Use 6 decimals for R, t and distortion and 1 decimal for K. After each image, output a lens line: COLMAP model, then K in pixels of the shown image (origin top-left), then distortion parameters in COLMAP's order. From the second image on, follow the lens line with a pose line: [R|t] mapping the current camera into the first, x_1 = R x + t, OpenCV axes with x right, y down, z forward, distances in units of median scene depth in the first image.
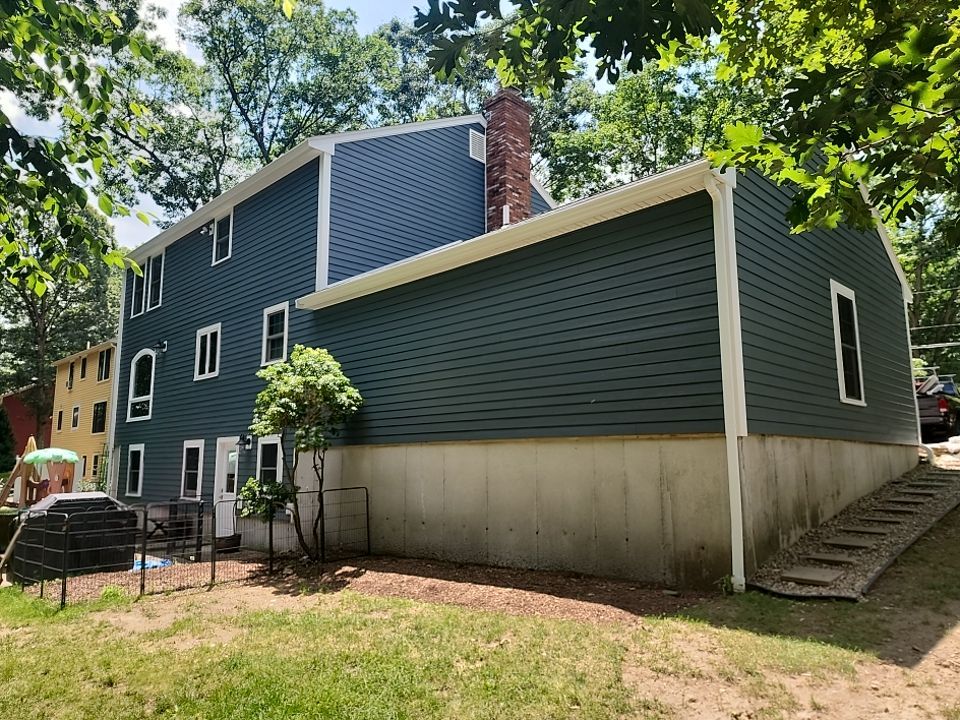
lens RADIAL K [[654.3, 0, 480.0], [0, 654.3, 360.0], [0, 0, 1]] dist [0.039162, -0.001420]
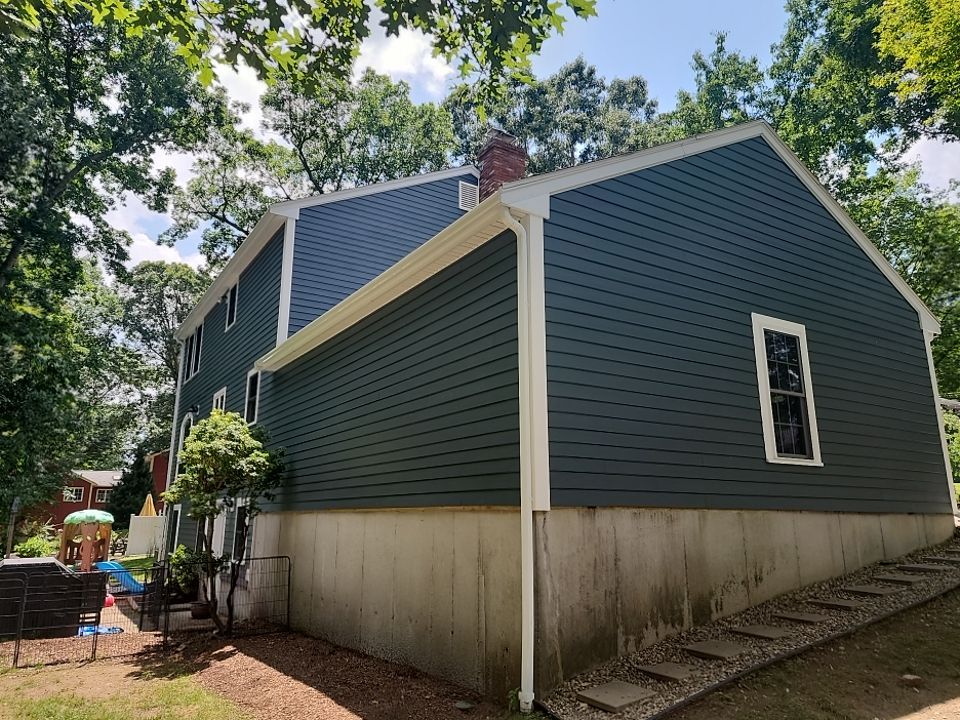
lens RADIAL K [[649.3, 0, 480.0], [0, 649.3, 360.0], [0, 0, 1]] dist [0.097577, -0.092632]
pose [[0.977776, -0.043304, -0.205133, 0.383429], [0.026925, 0.996271, -0.081975, -0.005048], [0.207918, 0.074631, 0.975295, 0.132602]]
